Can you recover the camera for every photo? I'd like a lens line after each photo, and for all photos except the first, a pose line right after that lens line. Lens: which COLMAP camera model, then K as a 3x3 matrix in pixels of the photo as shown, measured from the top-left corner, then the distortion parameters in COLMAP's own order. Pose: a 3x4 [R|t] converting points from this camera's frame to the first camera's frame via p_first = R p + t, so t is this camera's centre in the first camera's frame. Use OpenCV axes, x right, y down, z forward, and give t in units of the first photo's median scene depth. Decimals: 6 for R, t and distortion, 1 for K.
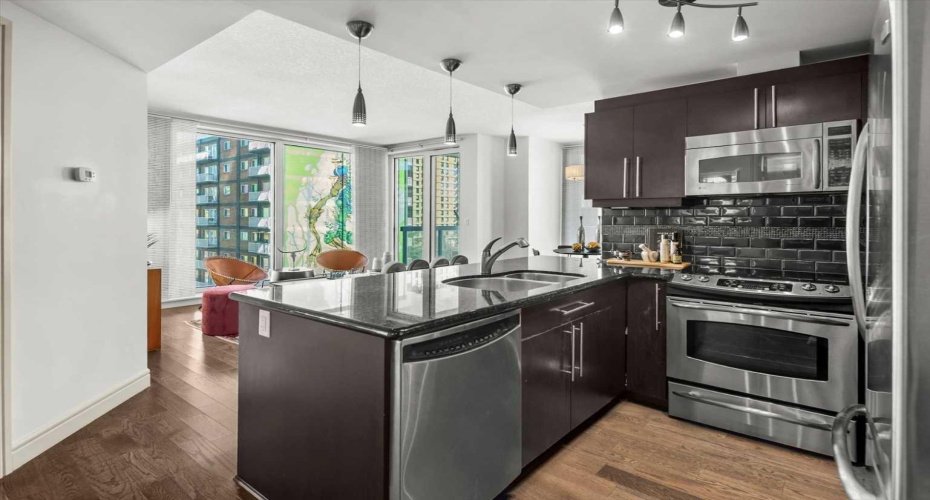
lens RADIAL K [[469.6, 0, 455.3], [0, 469.6, 217.9], [0, 0, 1]] dist [-0.012424, -0.000241]
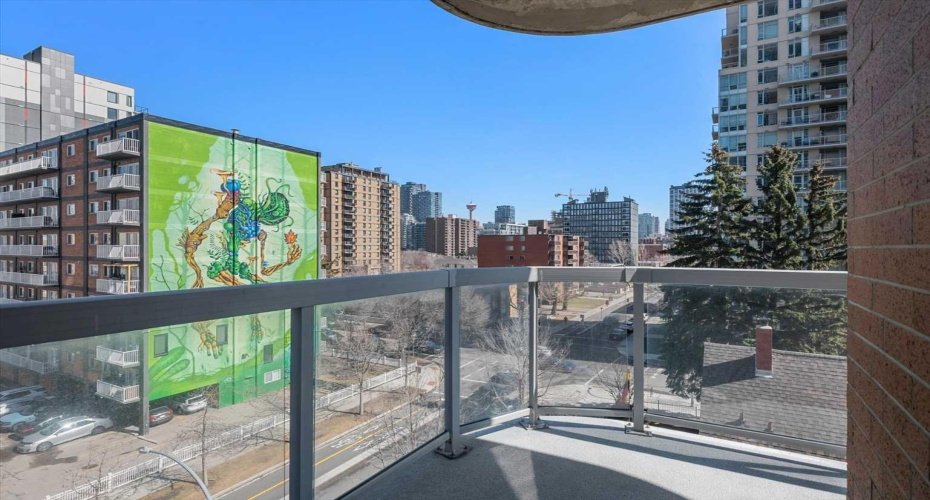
lens RADIAL K [[469.6, 0, 468.8], [0, 469.6, 250.2], [0, 0, 1]] dist [-0.012424, -0.000241]
pose [[0.982140, -0.003811, 0.188115, 0.000623], [0.002052, 0.999952, 0.009545, 0.001024], [-0.188143, -0.008989, 0.982101, 0.152930]]
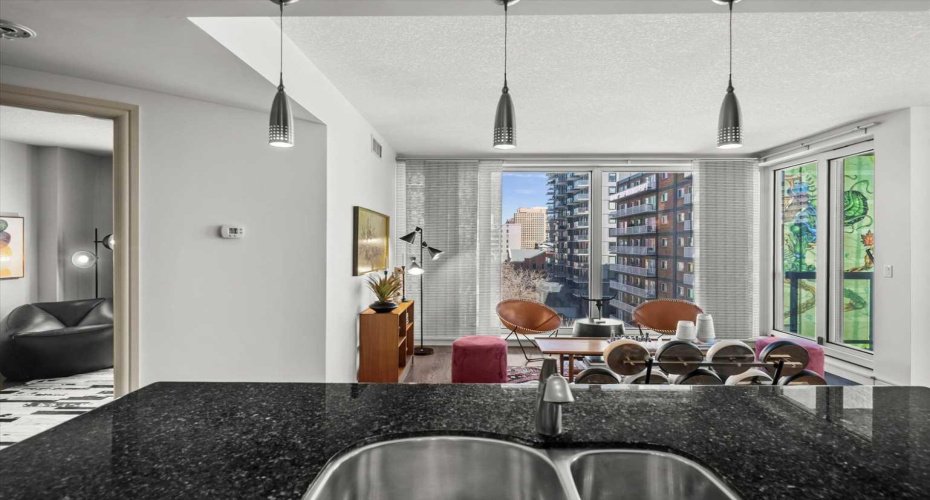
lens RADIAL K [[469.6, 0, 462.7], [0, 469.6, 247.2], [0, 0, 1]] dist [-0.012424, -0.000241]
pose [[0.625844, 0.002550, -0.779944, 0.022539], [-0.000276, 0.999995, 0.003047, -0.003609], [0.779948, -0.001691, 0.625842, 0.044512]]
